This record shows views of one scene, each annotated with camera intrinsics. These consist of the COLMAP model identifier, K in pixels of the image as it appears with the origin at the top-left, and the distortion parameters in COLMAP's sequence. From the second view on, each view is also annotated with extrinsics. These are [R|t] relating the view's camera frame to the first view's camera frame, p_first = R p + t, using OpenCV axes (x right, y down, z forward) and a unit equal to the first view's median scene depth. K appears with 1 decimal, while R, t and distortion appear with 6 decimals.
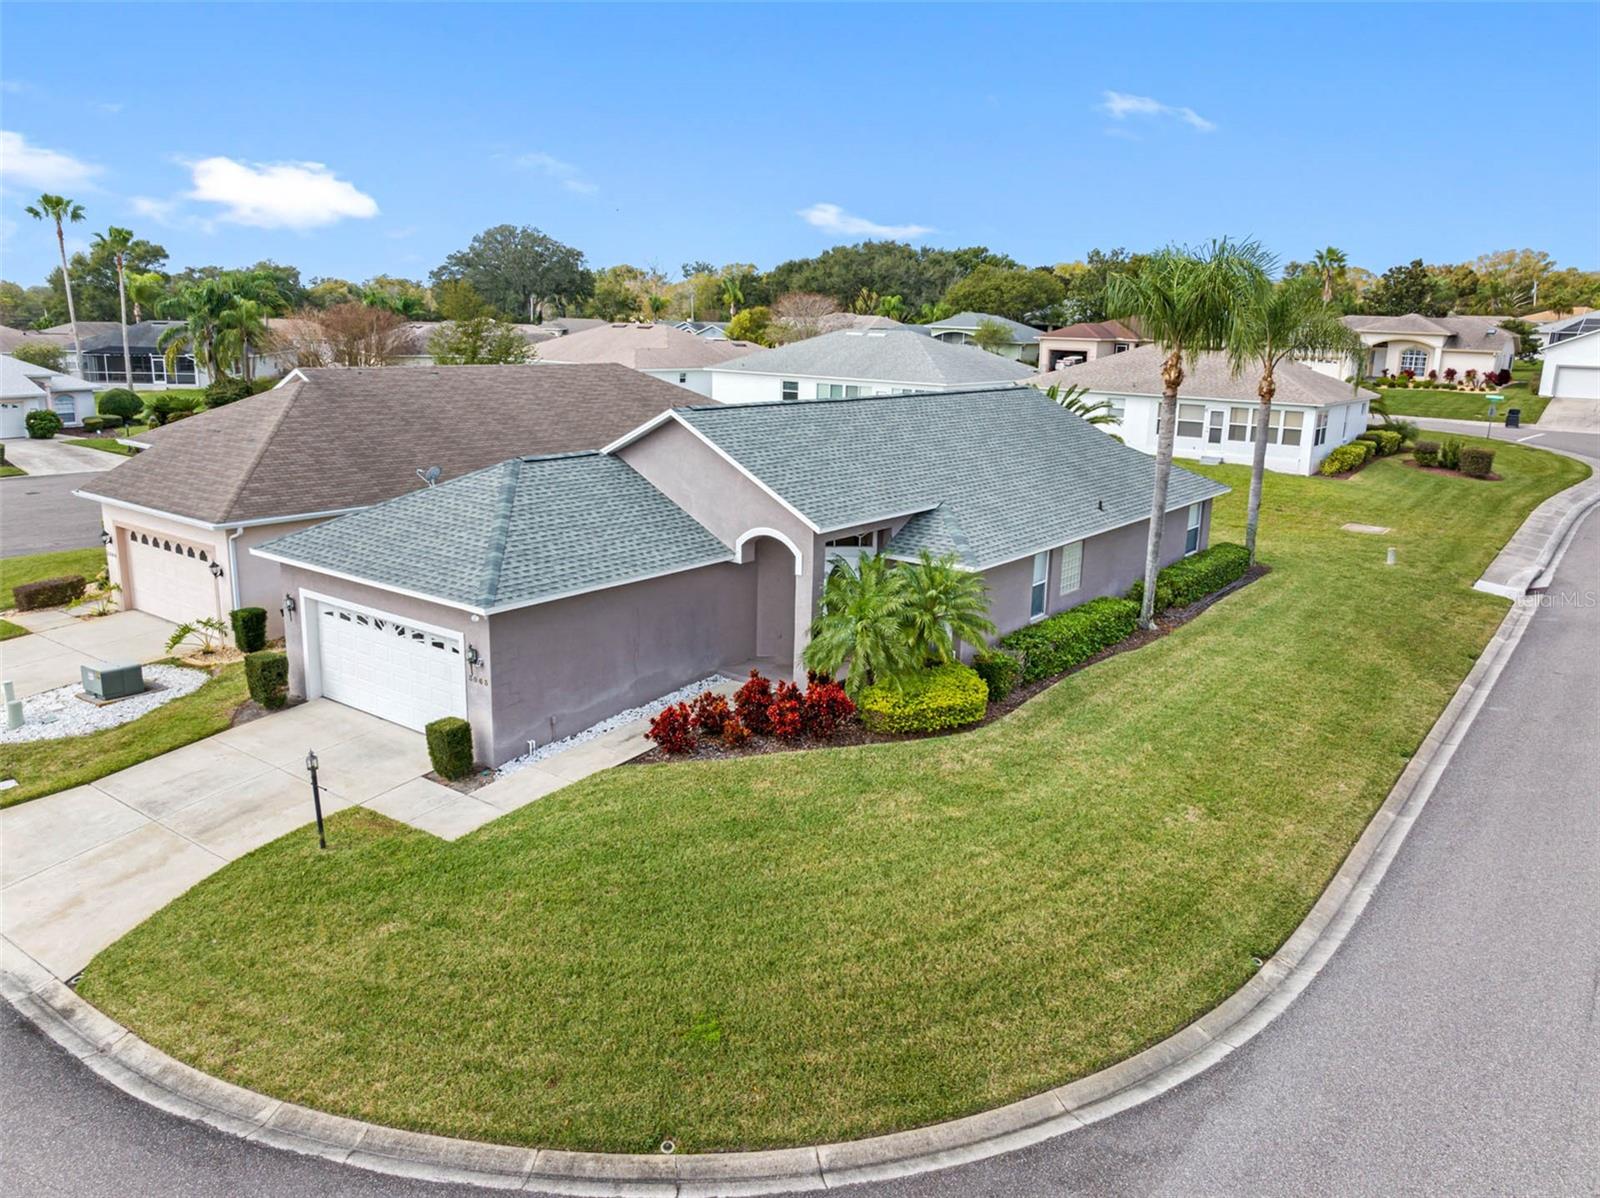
lens RADIAL K [[1174.6, 0, 800.0], [0, 1174.6, 599.0], [0, 0, 1]] dist [-0.005295, -0.002823]
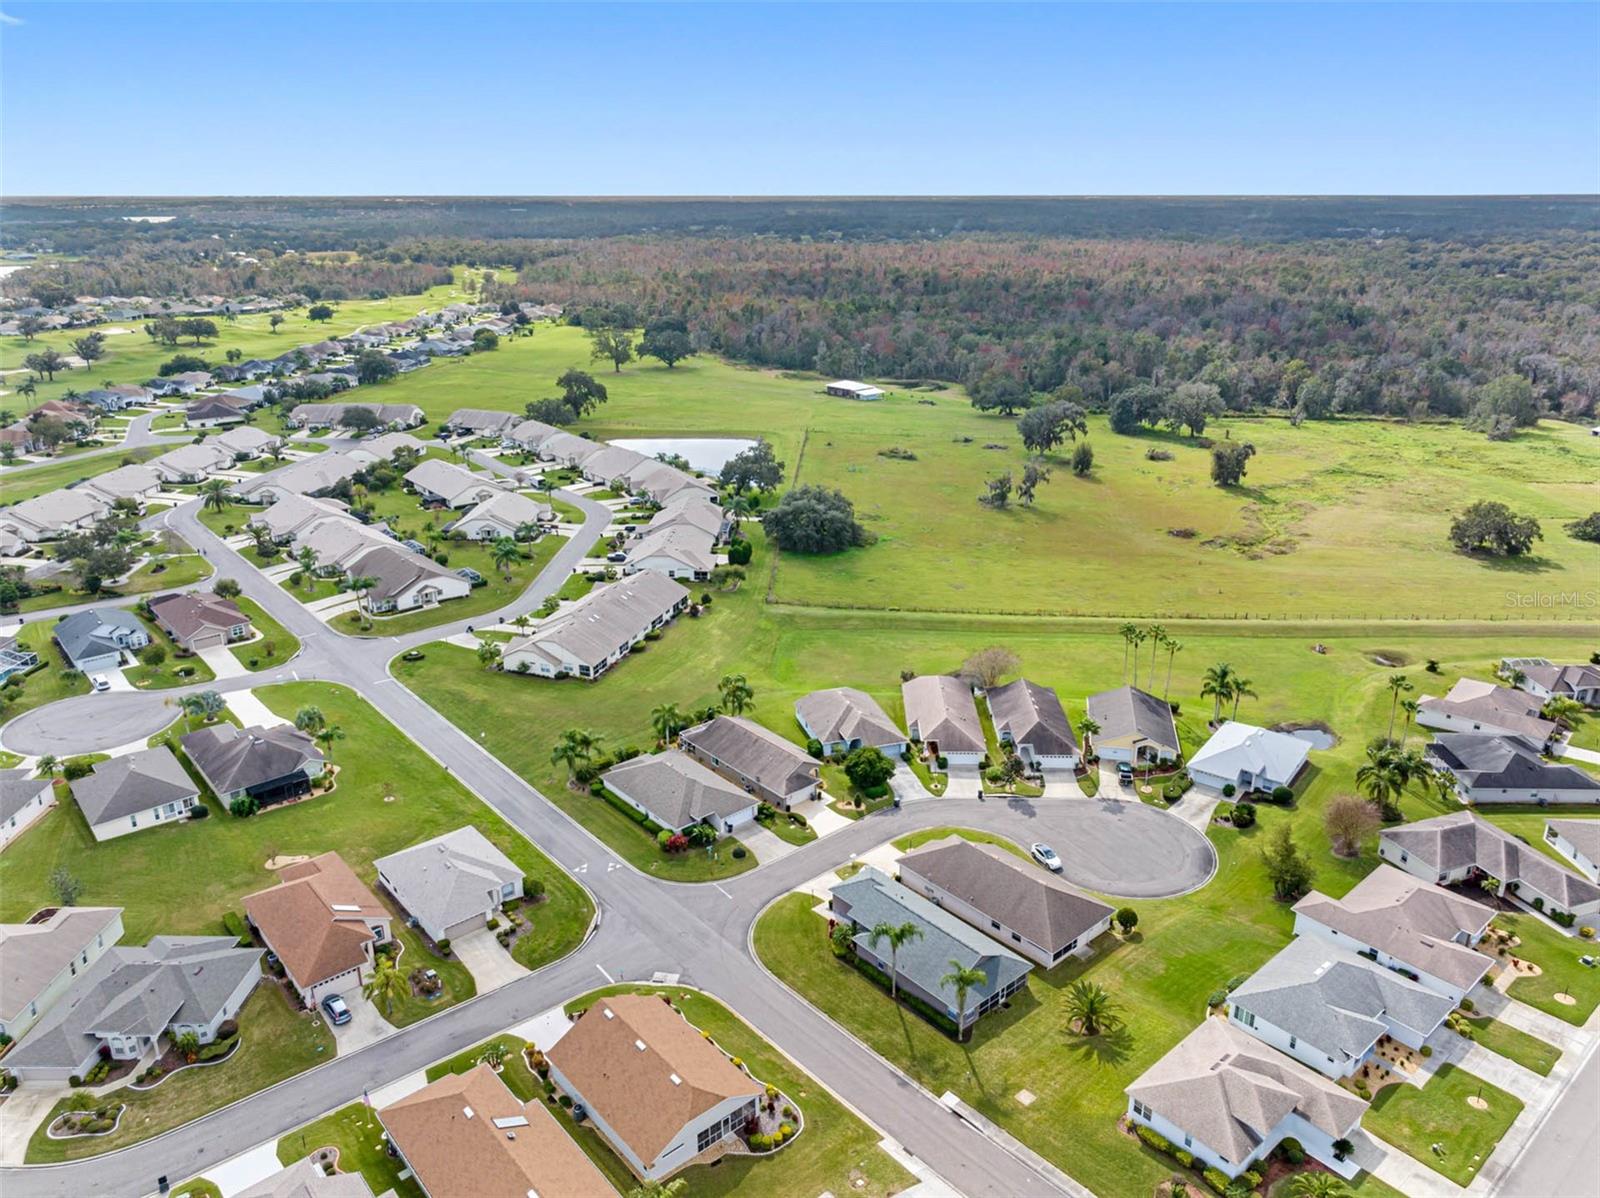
lens RADIAL K [[1133.6, 0, 811.5], [0, 1133.6, 584.9], [0, 0, 1]] dist [-0.000020, -0.010708]
pose [[-0.204944, 0.297354, -0.932512, 5.322867], [-0.233543, 0.910360, 0.341618, -3.784428], [0.950503, 0.287794, -0.117128, 1.093192]]
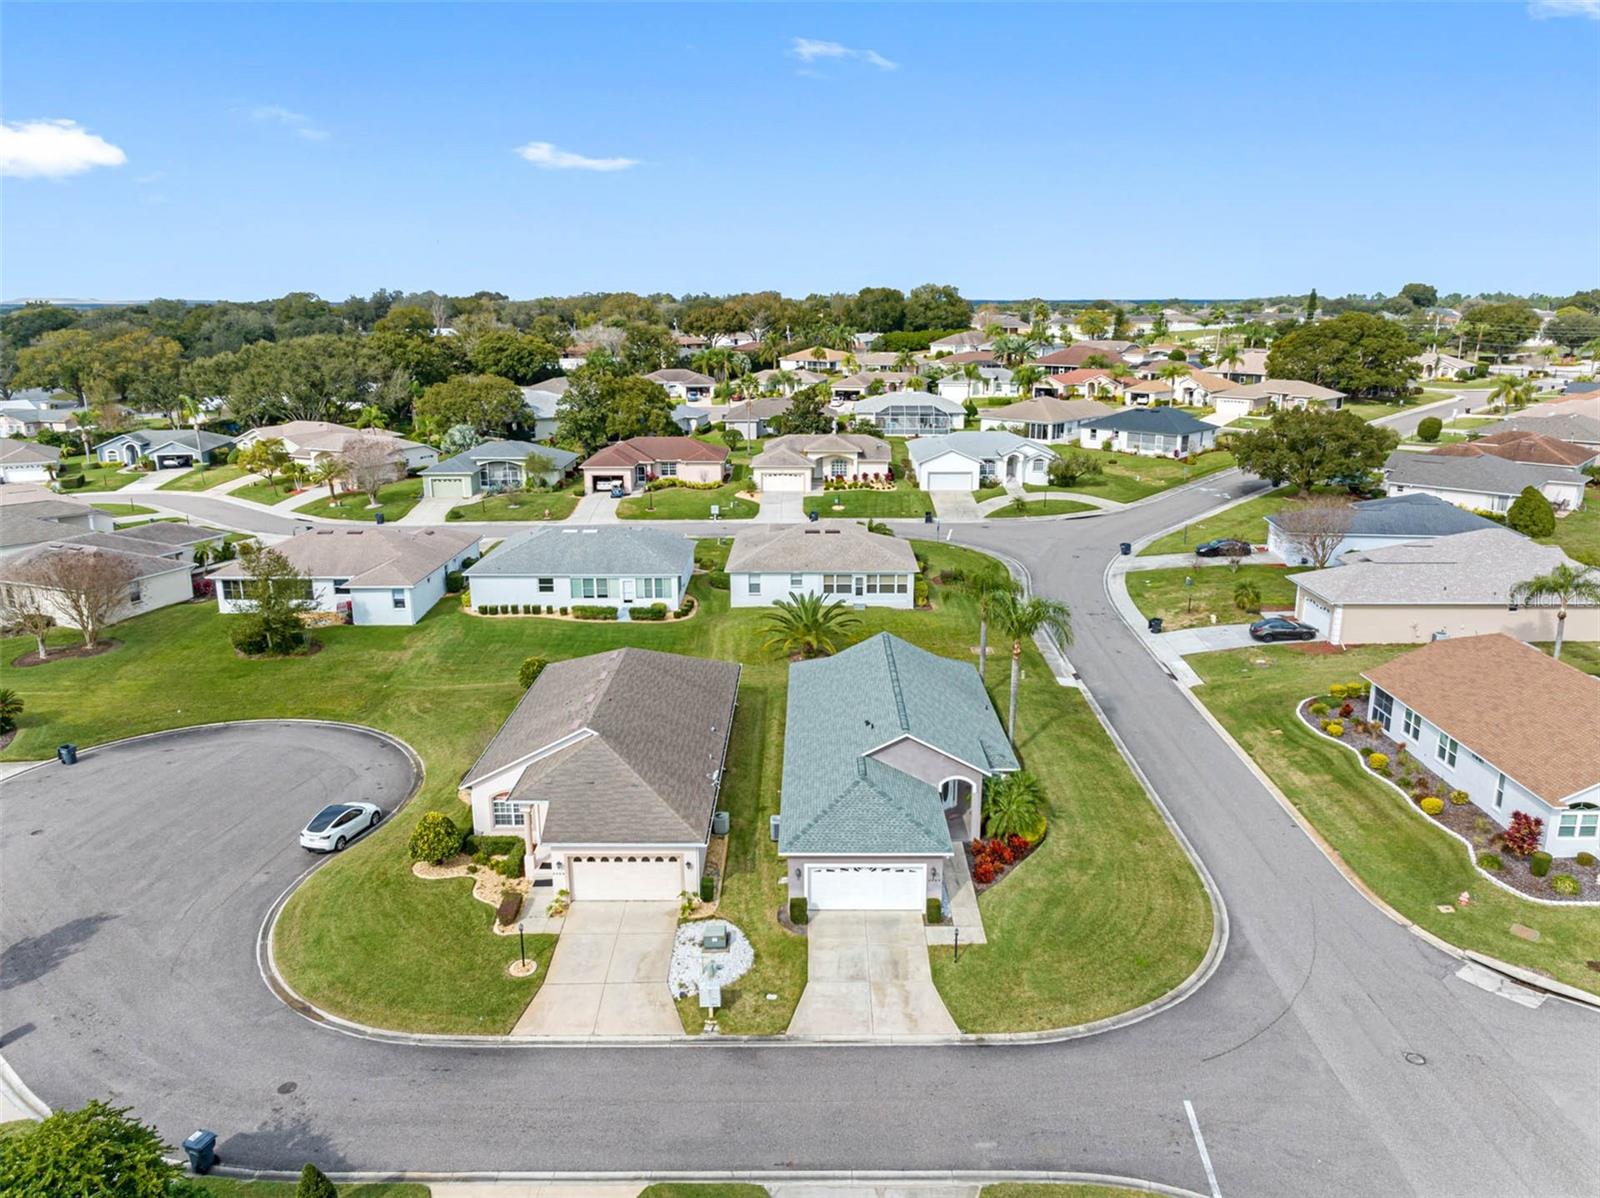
lens RADIAL K [[1143.1, 0, 805.0], [0, 1143.1, 589.2], [0, 0, 1]] dist [0.012942, -0.025623]
pose [[0.801621, -0.176381, 0.571222, -1.697644], [0.163068, 0.983766, 0.074925, -0.728875], [-0.575164, 0.033087, 0.817369, -0.786805]]
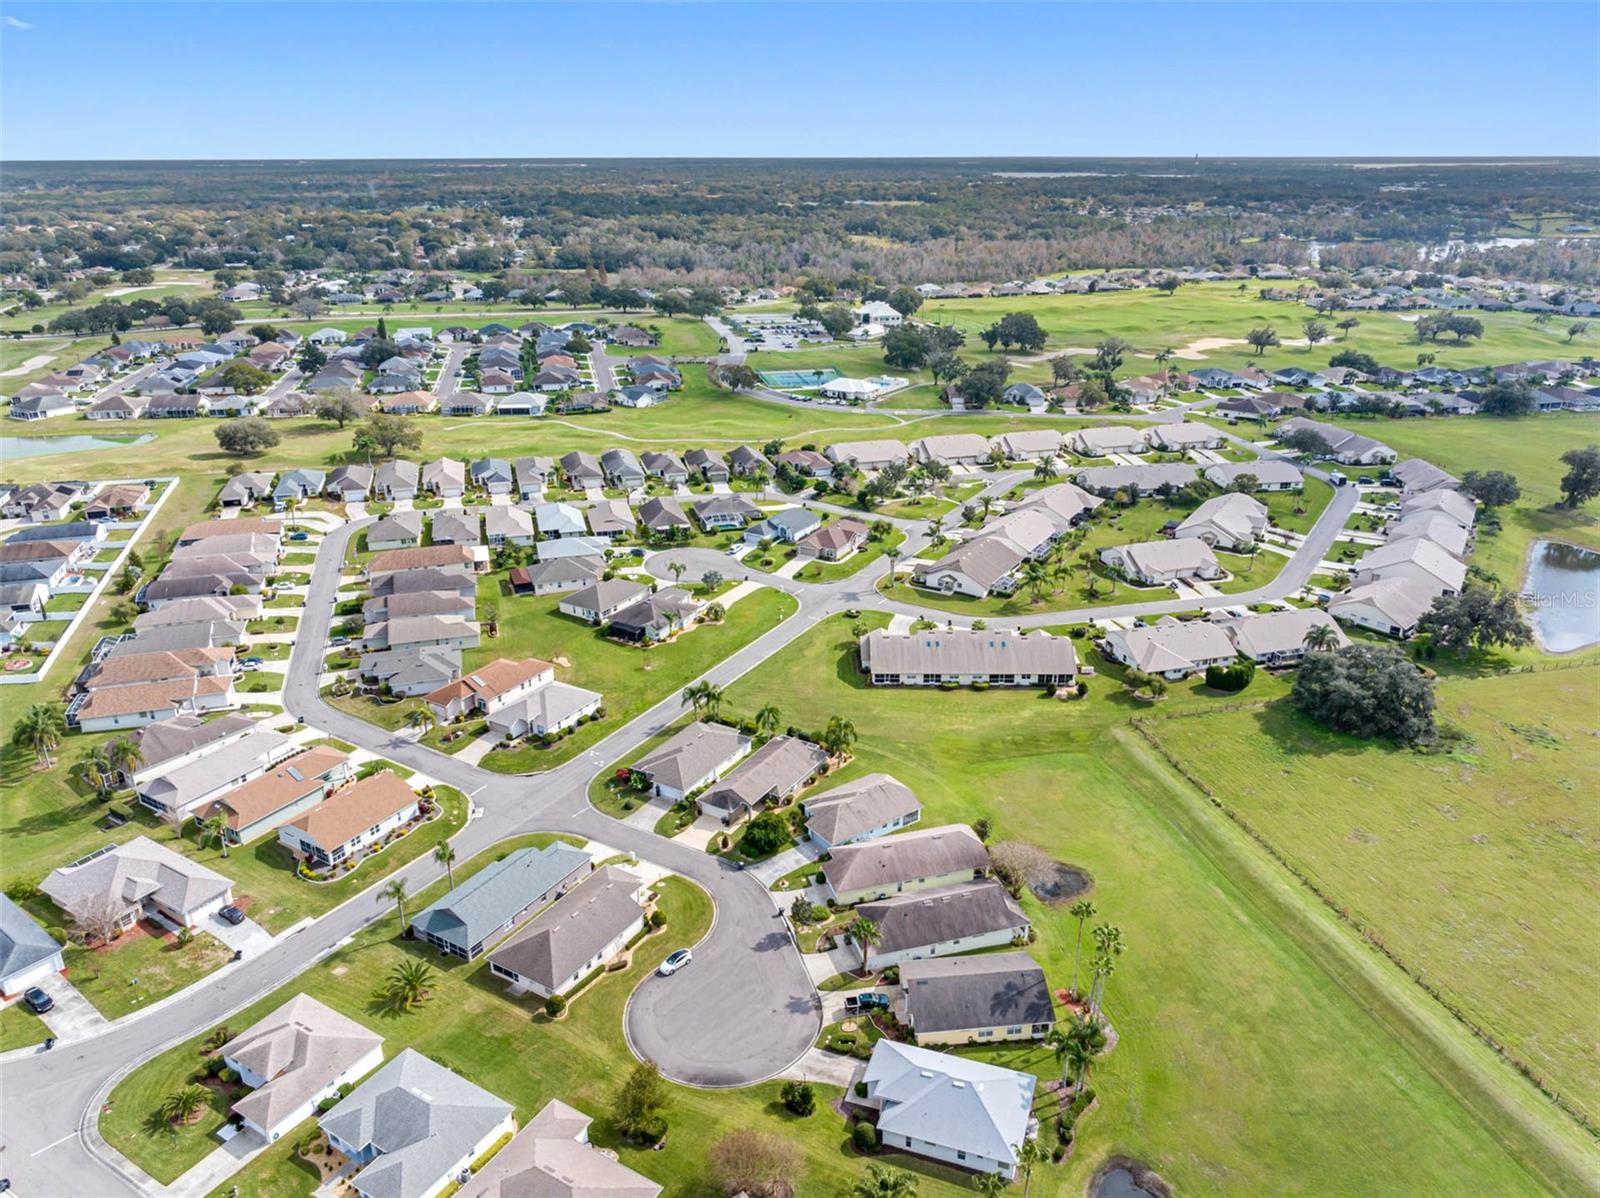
lens RADIAL K [[1133.6, 0, 811.5], [0, 1133.6, 584.9], [0, 0, 1]] dist [-0.000020, -0.010708]
pose [[-0.993465, 0.013045, -0.113385, -1.189566], [-0.053722, 0.823066, 0.565399, -6.376743], [0.100699, 0.567796, -0.816987, 6.876968]]
